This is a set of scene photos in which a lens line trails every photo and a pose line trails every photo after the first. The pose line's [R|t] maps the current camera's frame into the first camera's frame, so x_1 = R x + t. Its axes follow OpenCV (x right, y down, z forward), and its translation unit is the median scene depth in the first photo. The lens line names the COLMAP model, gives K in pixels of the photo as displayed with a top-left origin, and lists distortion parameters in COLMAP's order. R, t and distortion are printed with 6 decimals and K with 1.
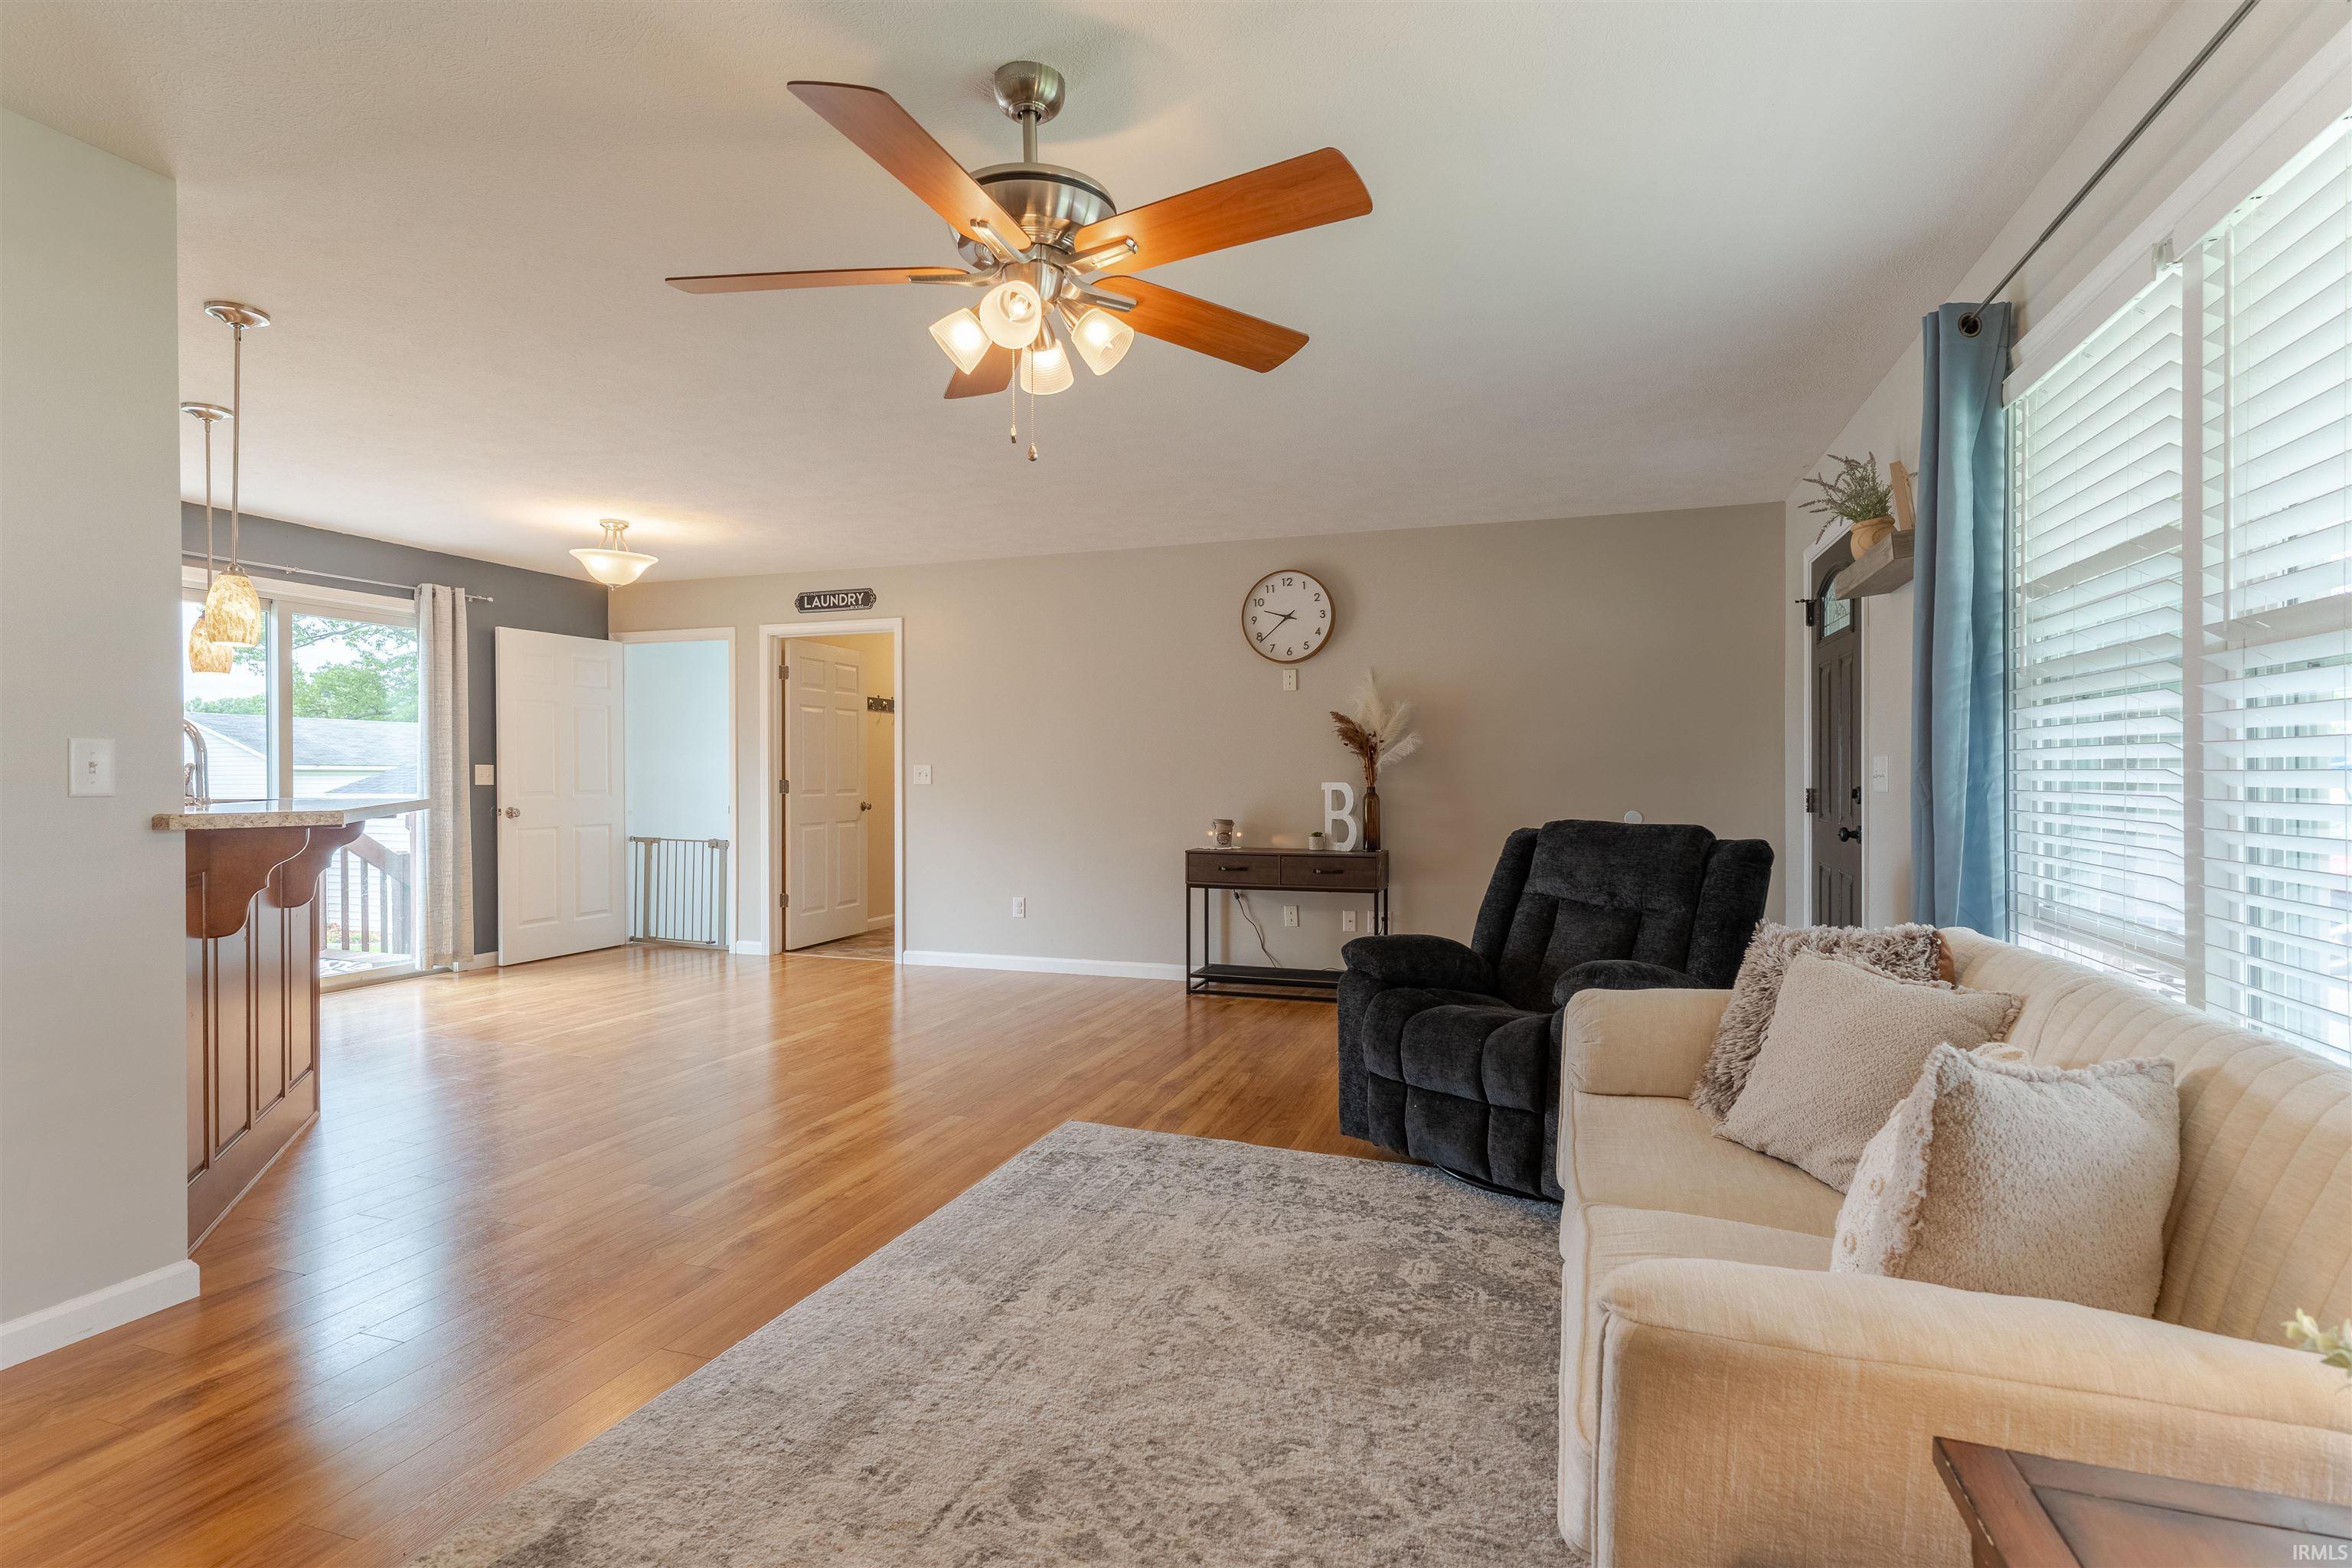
lens RADIAL K [[1130.2, 0, 1173.3], [0, 1130.2, 768.3], [0, 0, 1]] dist [-0.000872, 0.002382]
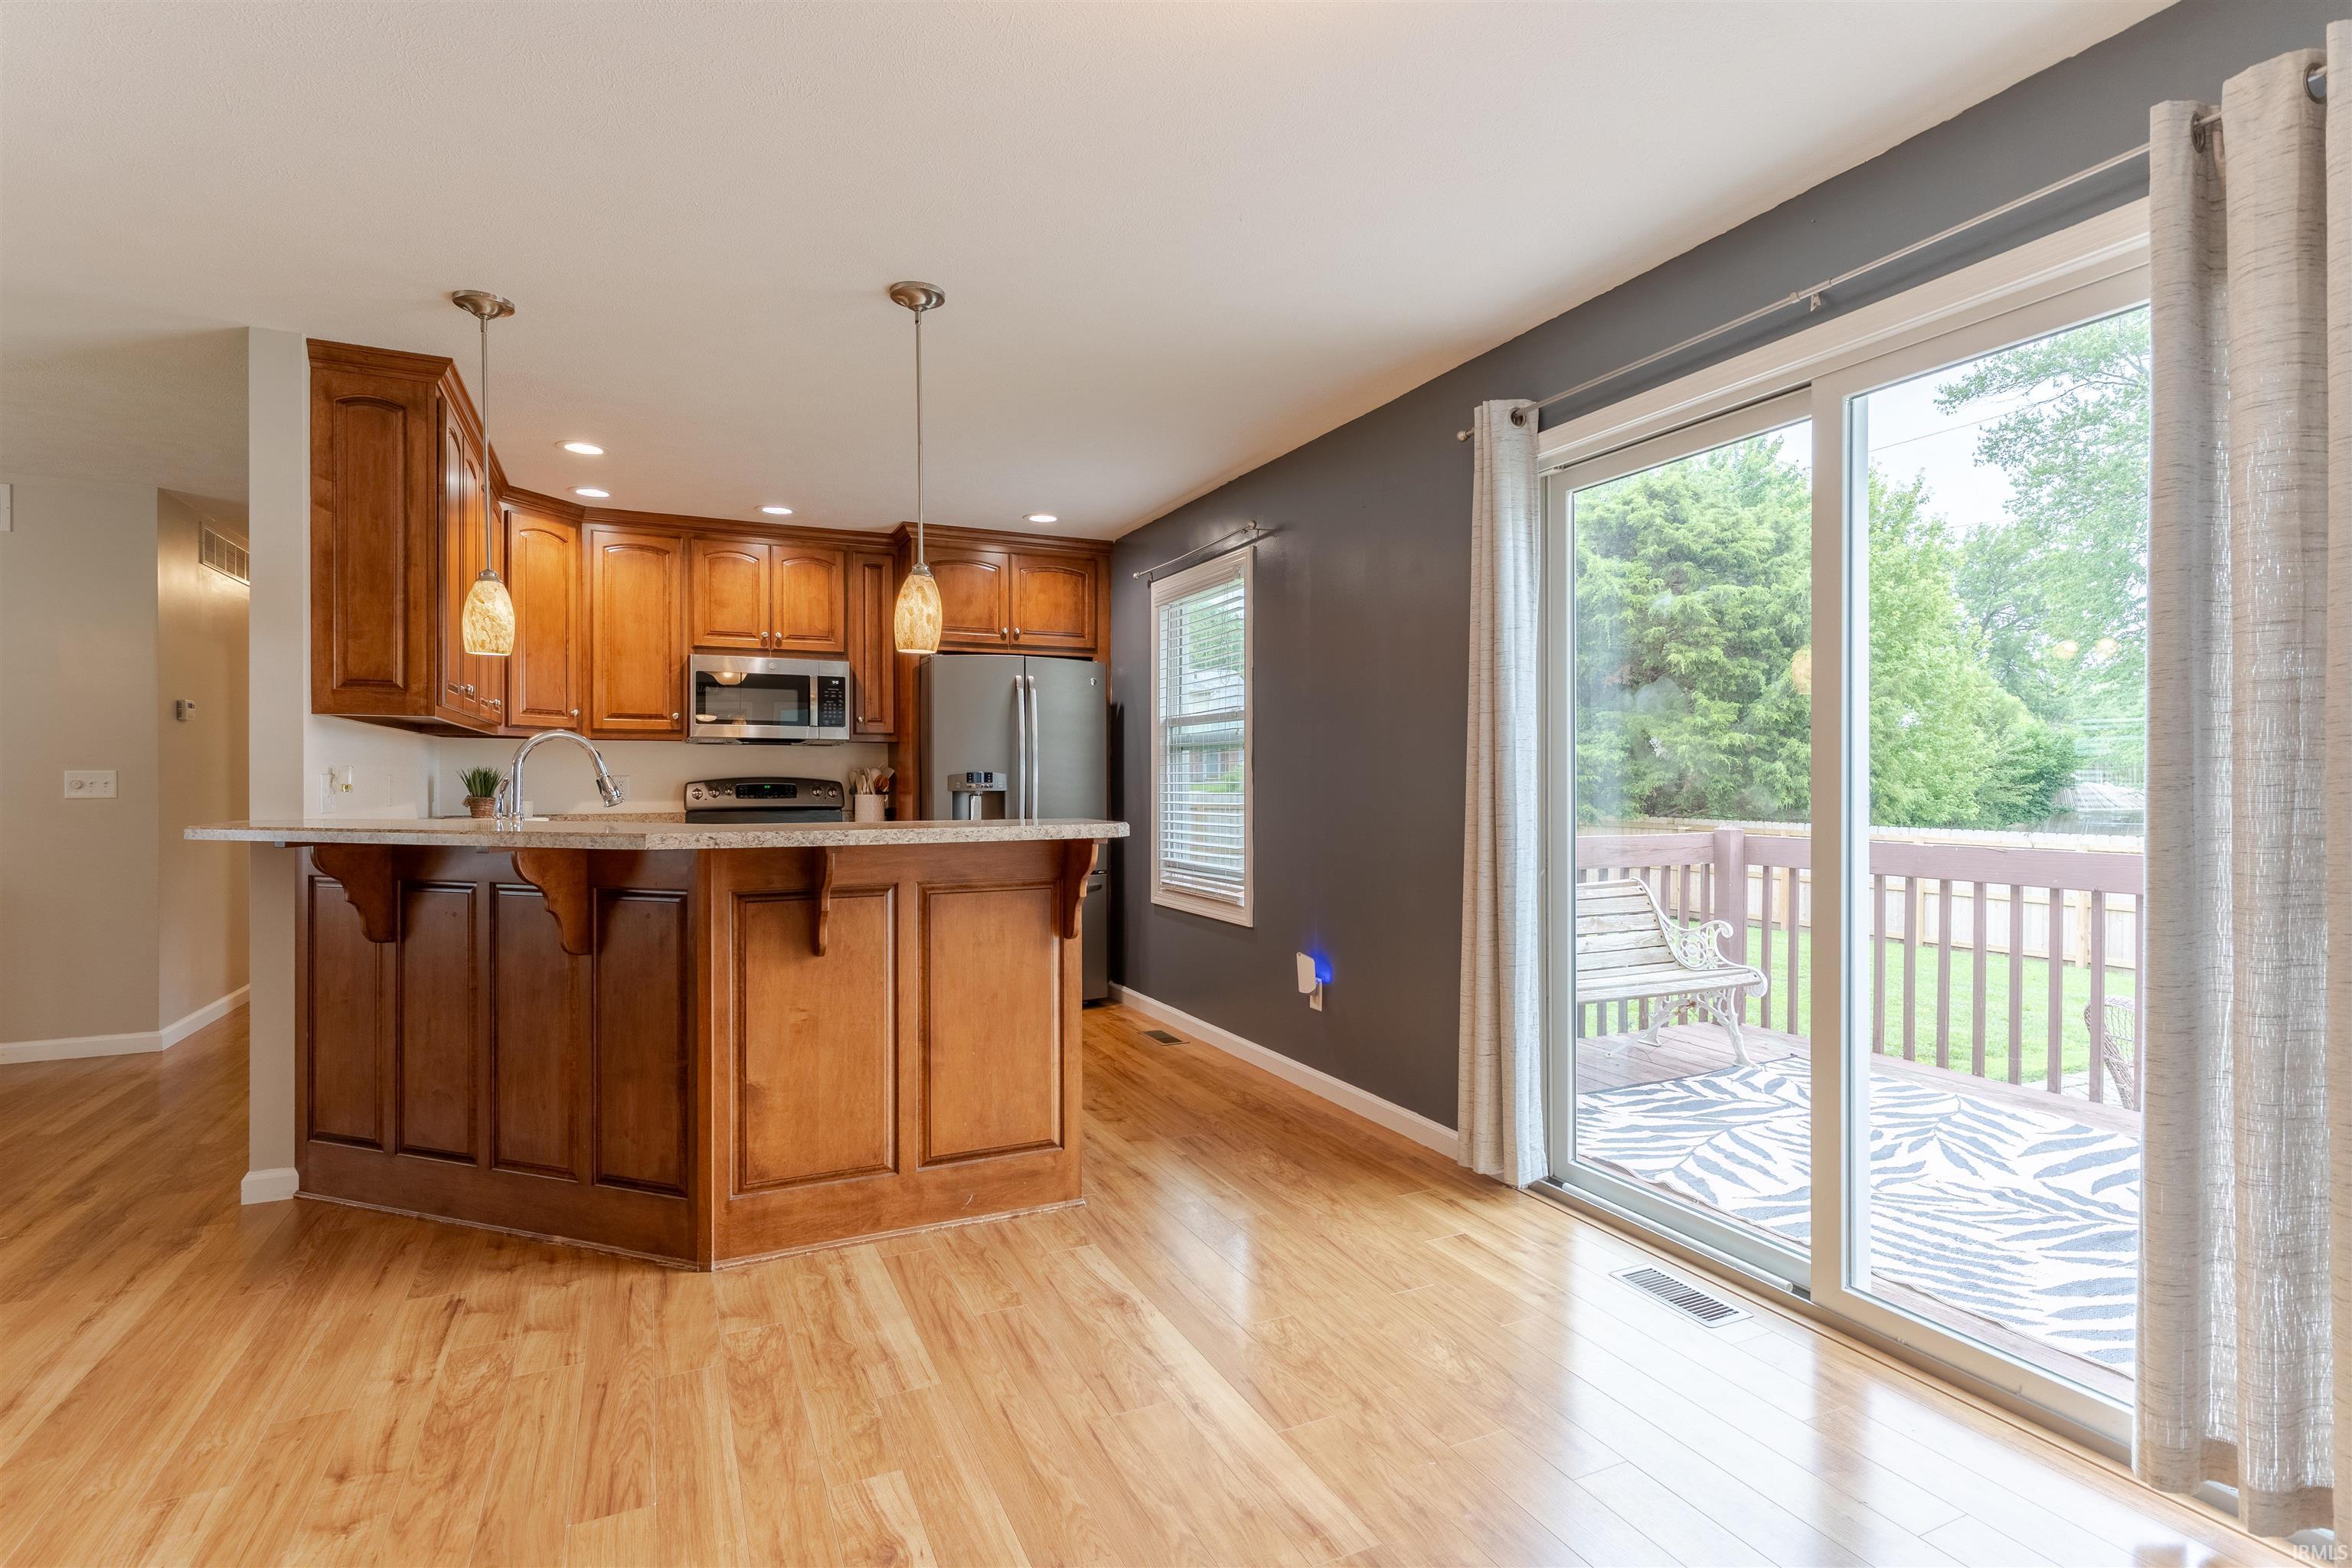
lens RADIAL K [[1130.2, 0, 1153.6], [0, 1130.2, 780.3], [0, 0, 1]] dist [-0.000872, 0.002382]
pose [[-0.719399, 0.003726, -0.694587, -0.534746], [0.005541, 0.999985, -0.000375, 0.000347], [0.694575, -0.004119, -0.719409, 1.952316]]
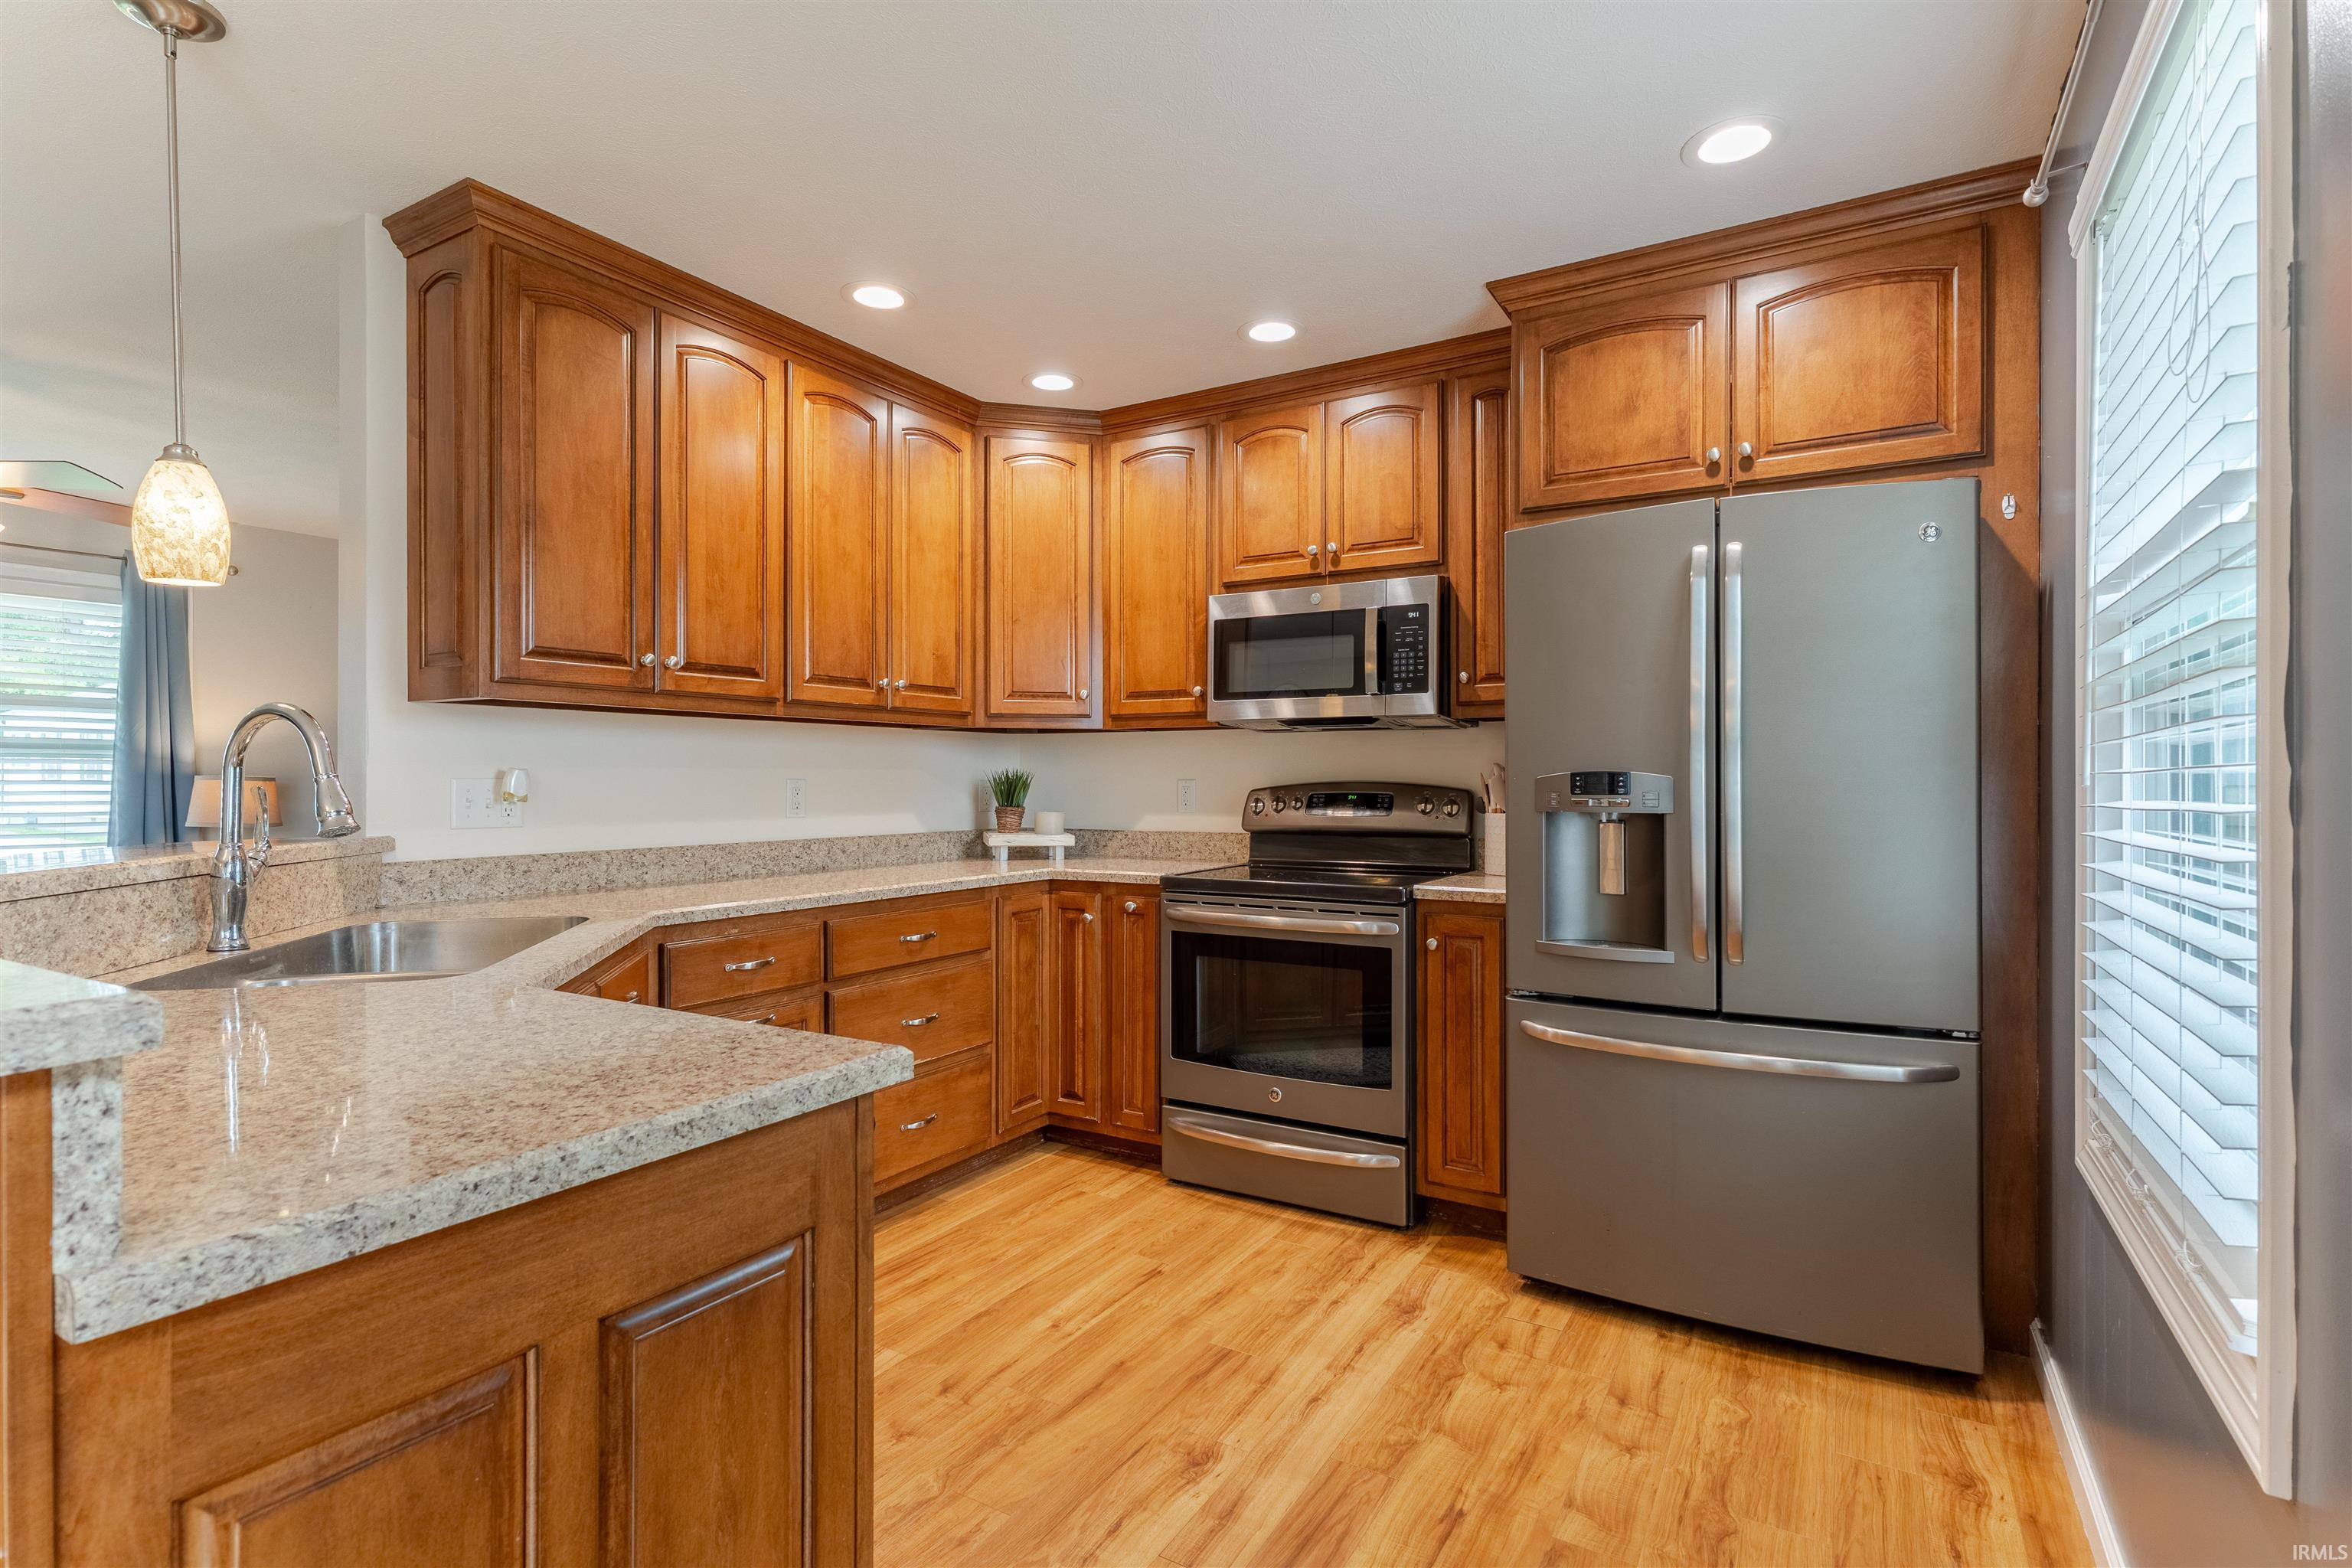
lens RADIAL K [[1130.2, 0, 1142.4], [0, 1130.2, 782.4], [0, 0, 1]] dist [-0.000872, 0.002382]
pose [[-0.978708, -0.001100, 0.205252, -1.351318], [-0.001940, 0.999991, -0.003894, -0.003141], [-0.205246, -0.004209, -0.978701, 1.384652]]
